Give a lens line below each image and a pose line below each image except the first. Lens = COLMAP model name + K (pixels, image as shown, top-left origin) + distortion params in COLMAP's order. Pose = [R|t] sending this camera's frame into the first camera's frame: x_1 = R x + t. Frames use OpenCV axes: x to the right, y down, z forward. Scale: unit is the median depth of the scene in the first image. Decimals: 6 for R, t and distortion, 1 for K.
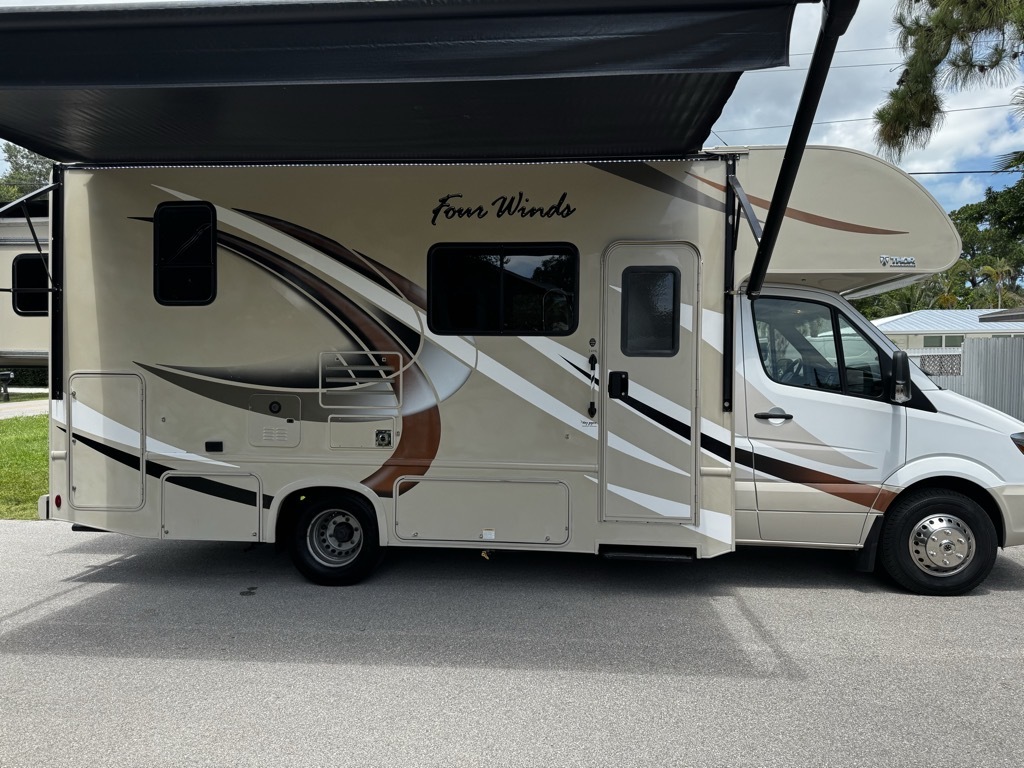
lens RADIAL K [[744.6, 0, 512.0], [0, 744.6, 384.0], [0, 0, 1]] dist [0.062464, -0.131447]
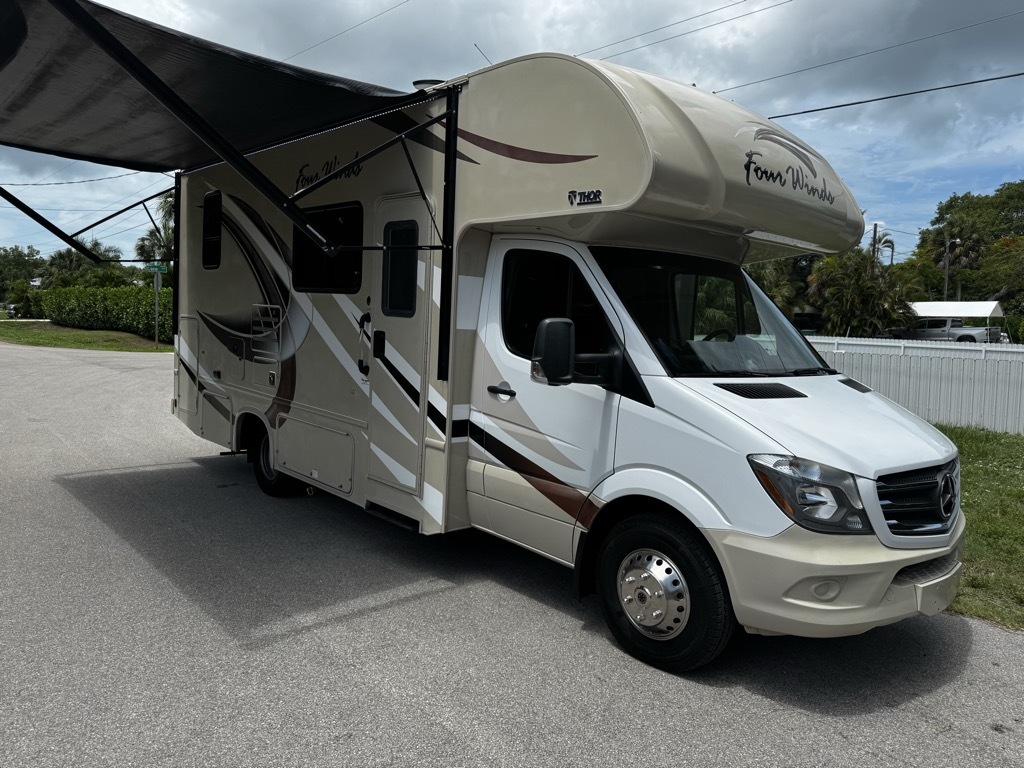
lens RADIAL K [[744.6, 0, 512.0], [0, 744.6, 384.0], [0, 0, 1]] dist [0.062464, -0.131447]
pose [[0.737801, 0.089730, -0.669028, 0.919895], [-0.055233, 0.995827, 0.072650, -0.027133], [0.672755, -0.016648, 0.739678, 0.378985]]
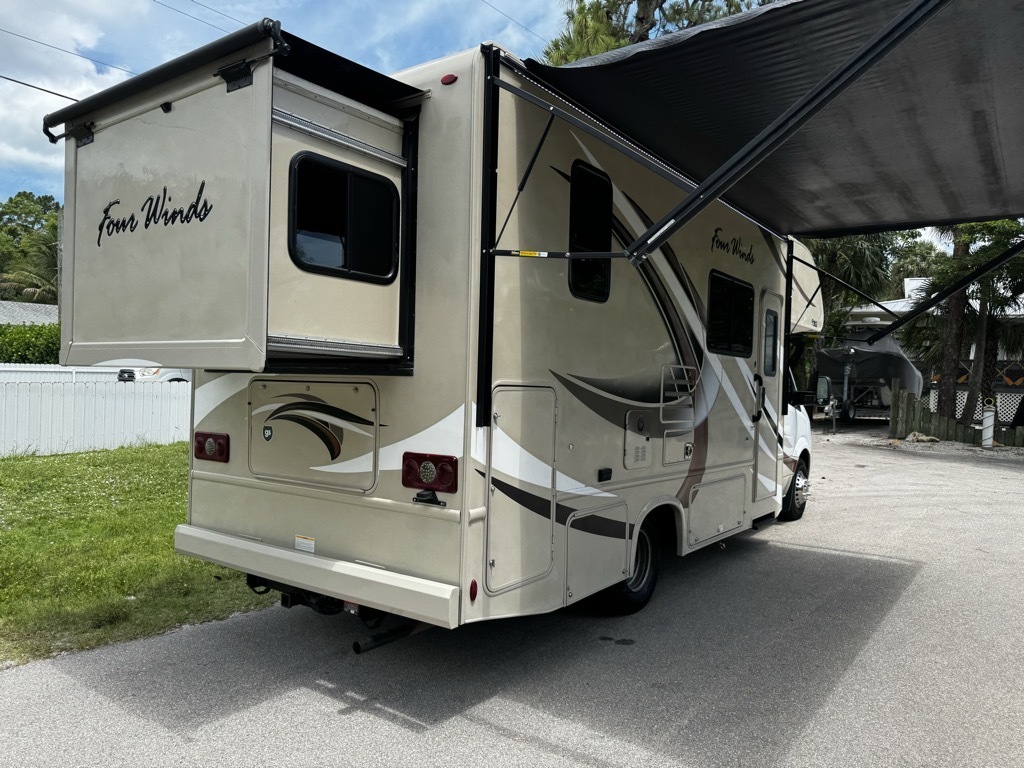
lens RADIAL K [[744.6, 0, 512.0], [0, 744.6, 384.0], [0, 0, 1]] dist [0.062464, -0.131447]
pose [[0.499077, 0.006513, 0.866533, -1.203190], [-0.010900, 0.999940, -0.001238, -0.015196], [-0.866489, -0.008827, 0.499117, 0.706157]]
